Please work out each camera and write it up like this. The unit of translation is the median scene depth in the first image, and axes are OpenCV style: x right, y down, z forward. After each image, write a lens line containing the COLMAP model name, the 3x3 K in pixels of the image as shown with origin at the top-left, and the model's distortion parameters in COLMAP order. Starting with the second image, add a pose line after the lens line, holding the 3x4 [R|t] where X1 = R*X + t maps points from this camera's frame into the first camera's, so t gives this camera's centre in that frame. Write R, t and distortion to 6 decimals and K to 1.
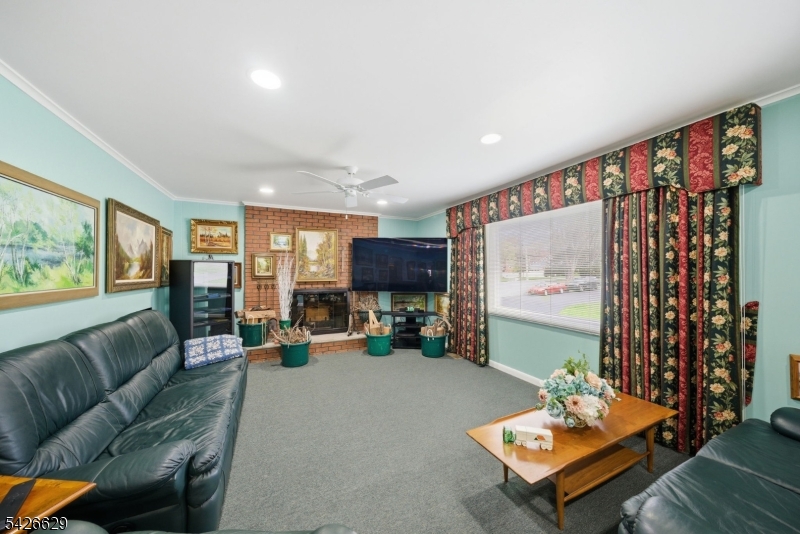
lens RADIAL K [[279.9, 0, 400.5], [0, 279.9, 269.2], [0, 0, 1]] dist [-0.000687, 0.000071]
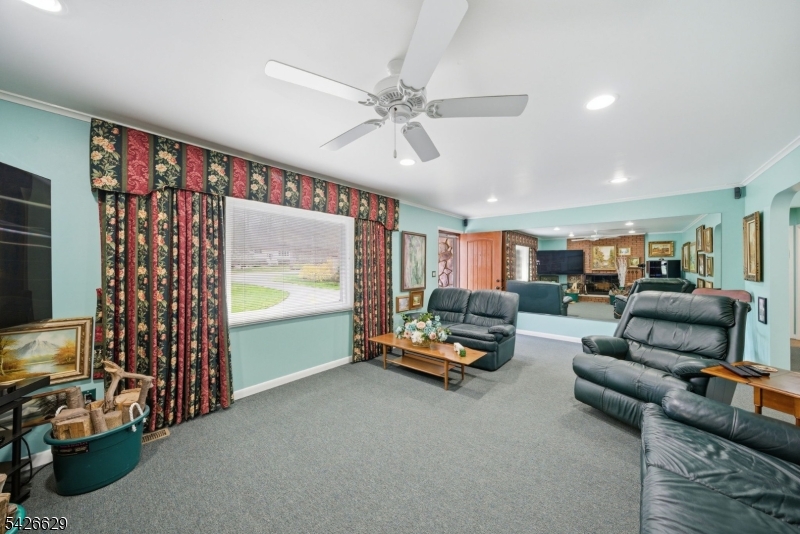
lens RADIAL K [[277.0, 0, 374.9], [0, 277.0, 263.4], [0, 0, 1]] dist [-0.031868, 0.000014]
pose [[-0.365075, 0.012311, 0.930897, -0.413874], [-0.004658, 0.999876, -0.015050, 0.009983], [-0.930967, -0.009831, -0.364972, 0.848372]]
